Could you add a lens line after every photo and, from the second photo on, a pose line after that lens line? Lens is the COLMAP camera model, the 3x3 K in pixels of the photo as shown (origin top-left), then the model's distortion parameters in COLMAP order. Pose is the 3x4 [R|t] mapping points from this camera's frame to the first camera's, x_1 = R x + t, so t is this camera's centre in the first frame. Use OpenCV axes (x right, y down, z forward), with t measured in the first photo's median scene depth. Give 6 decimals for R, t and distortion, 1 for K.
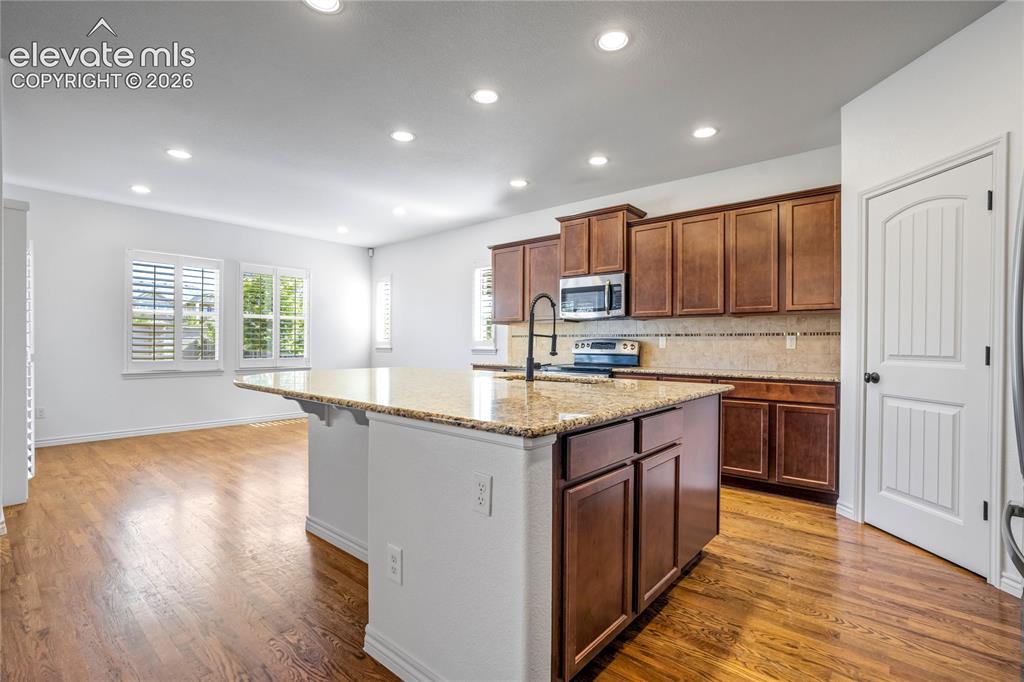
lens RADIAL K [[472.8, 0, 514.4], [0, 472.8, 345.4], [0, 0, 1]] dist [-0.026574, 0.010318]
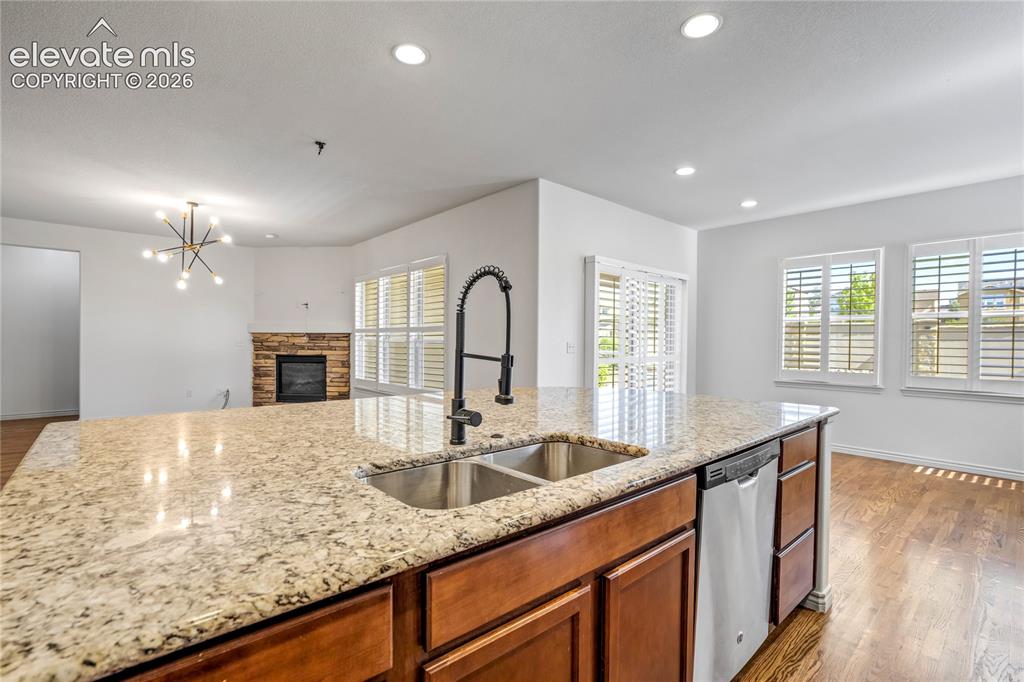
lens RADIAL K [[472.8, 0, 514.1], [0, 472.8, 343.1], [0, 0, 1]] dist [-0.026574, 0.010318]
pose [[-0.146779, -0.000908, -0.989169, 0.317877], [-0.009117, 0.999958, 0.000435, -0.021329], [0.989127, 0.009082, -0.146781, 0.671825]]
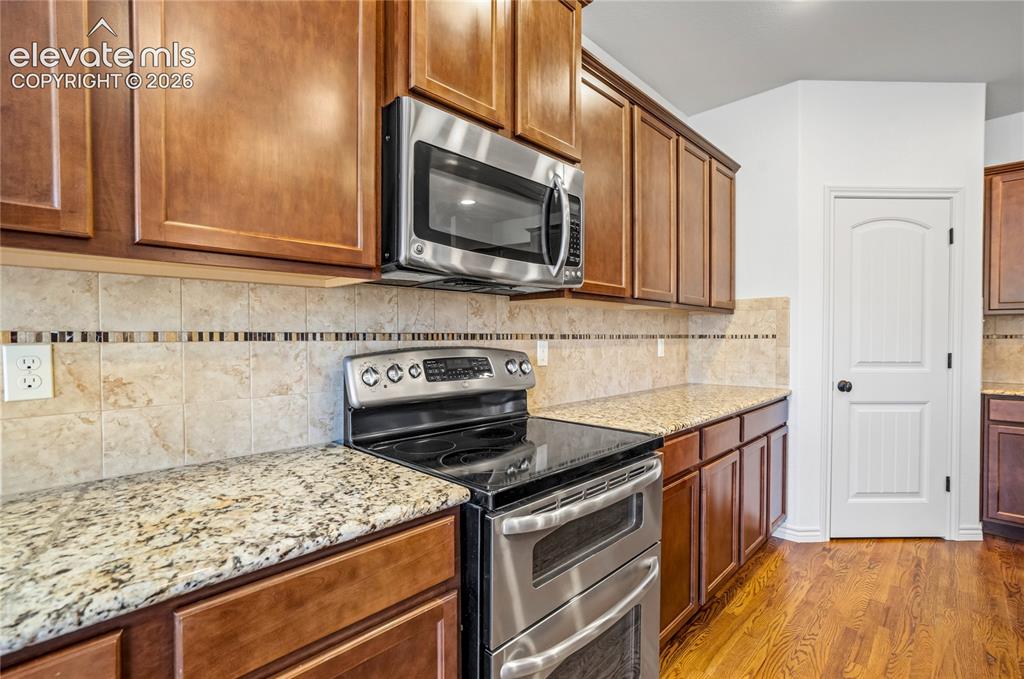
lens RADIAL K [[472.8, 0, 513.3], [0, 472.8, 343.5], [0, 0, 1]] dist [-0.026574, 0.010318]
pose [[0.059398, -0.022661, 0.997977, -0.145428], [0.001293, 0.999743, 0.022624, -0.025883], [-0.998234, -0.000053, 0.059412, 1.023871]]
